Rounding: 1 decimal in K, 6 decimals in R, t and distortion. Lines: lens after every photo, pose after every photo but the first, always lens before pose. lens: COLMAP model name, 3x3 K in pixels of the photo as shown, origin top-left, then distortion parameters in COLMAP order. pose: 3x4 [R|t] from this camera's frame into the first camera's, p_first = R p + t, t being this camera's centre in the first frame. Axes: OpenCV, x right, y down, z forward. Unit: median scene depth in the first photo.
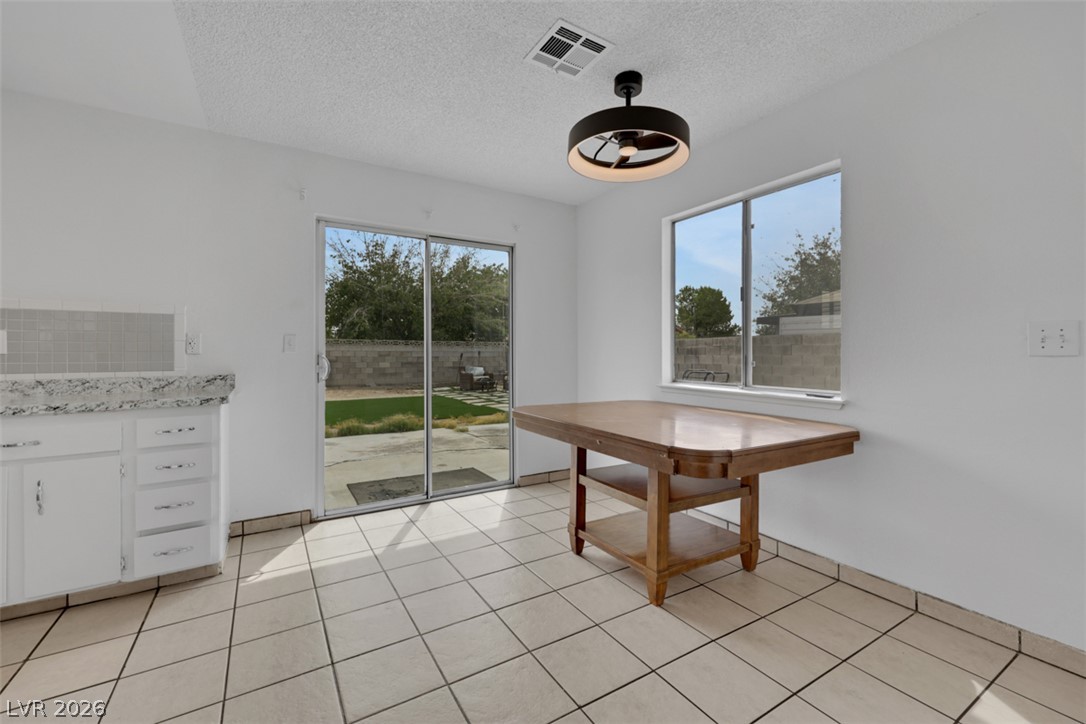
lens RADIAL K [[456.8, 0, 545.9], [0, 456.8, 348.3], [0, 0, 1]] dist [0.003284, -0.000716]
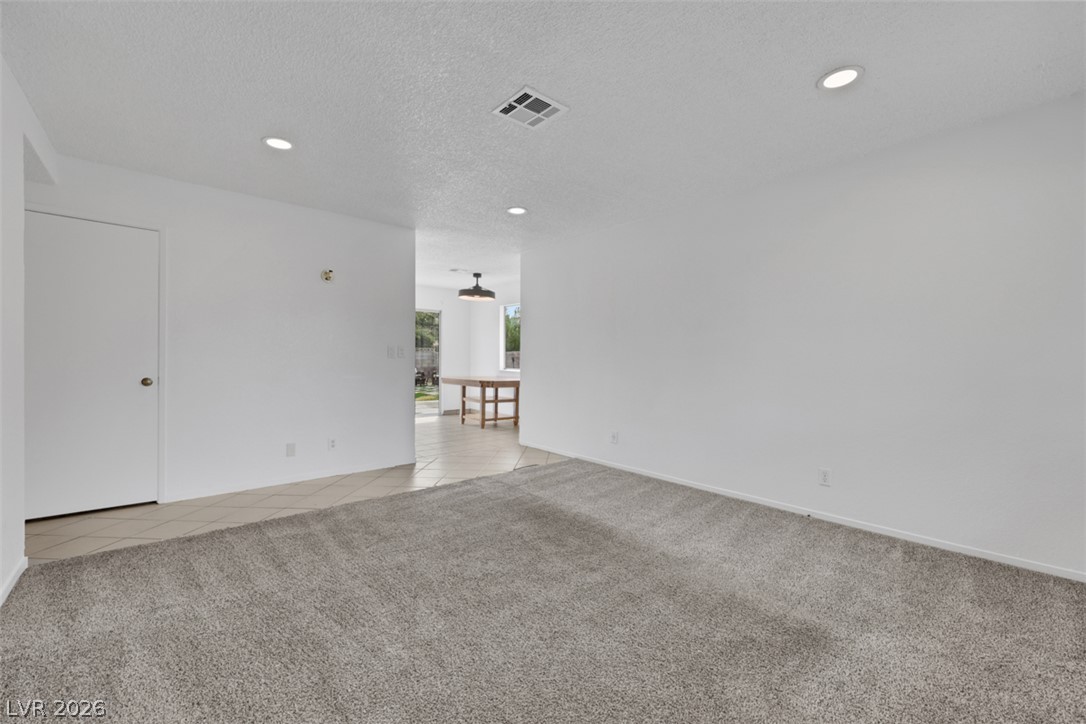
lens RADIAL K [[456.8, 0, 560.2], [0, 456.8, 367.0], [0, 0, 1]] dist [0.003284, -0.000716]
pose [[0.982674, 0.006292, 0.185235, 0.133873], [-0.012137, 0.999463, 0.030440, -0.024366], [-0.184944, -0.032160, 0.982223, -1.969602]]
